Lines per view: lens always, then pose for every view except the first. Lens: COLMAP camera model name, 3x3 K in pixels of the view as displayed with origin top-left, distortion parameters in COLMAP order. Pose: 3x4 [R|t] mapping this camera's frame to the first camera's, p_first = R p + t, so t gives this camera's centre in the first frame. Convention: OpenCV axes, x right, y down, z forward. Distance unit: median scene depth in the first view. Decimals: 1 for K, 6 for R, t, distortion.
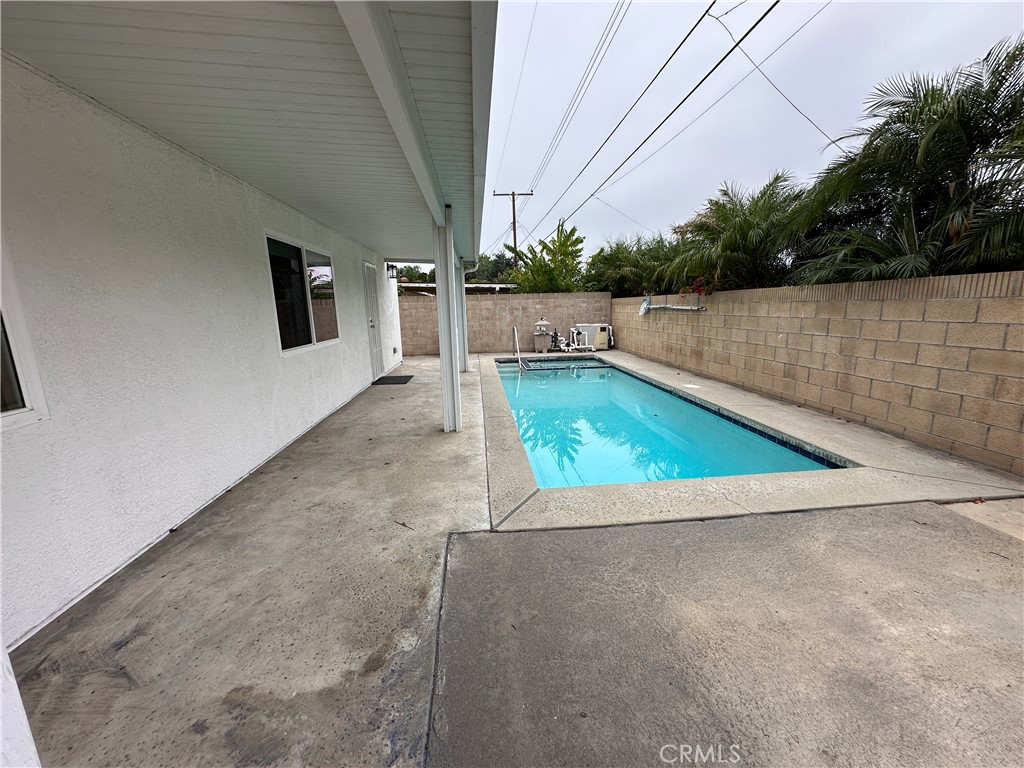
lens RADIAL K [[406.6, 0, 508.1], [0, 406.6, 384.4], [0, 0, 1]] dist [-0.003612, 0.000717]
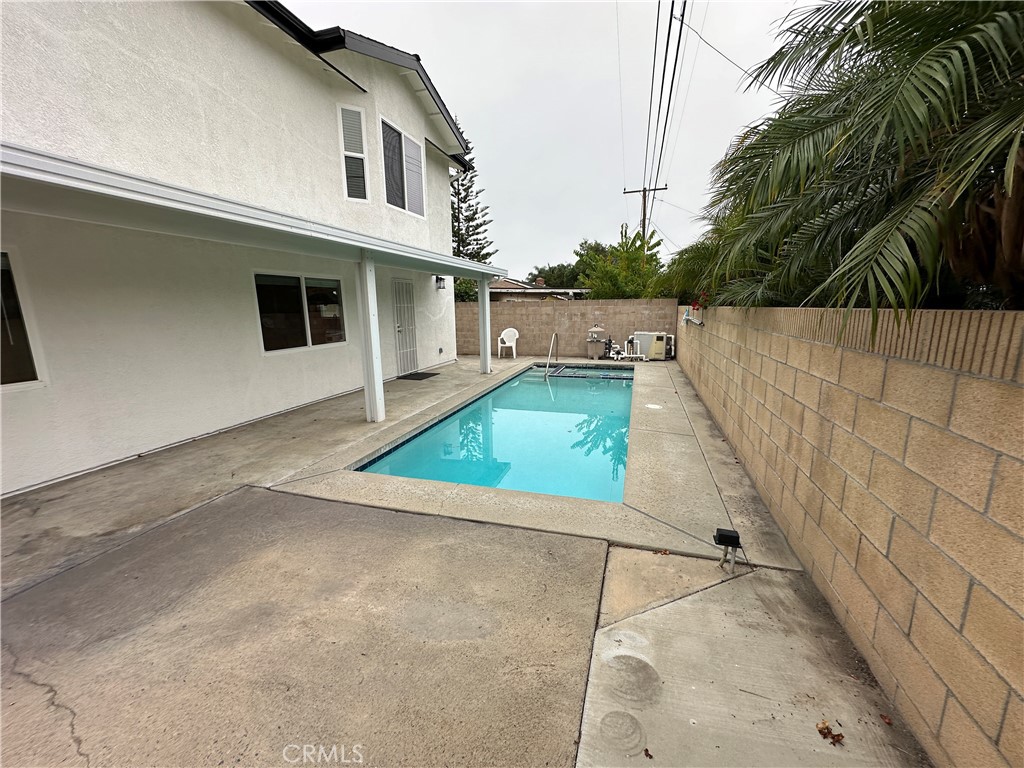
lens RADIAL K [[406.6, 0, 514.3], [0, 406.6, 385.2], [0, 0, 1]] dist [-0.003612, 0.000717]
pose [[0.927741, 0.084297, -0.363580, 0.651327], [-0.080077, 0.996431, 0.026695, -0.059853], [0.364533, 0.004349, 0.931180, -0.016548]]
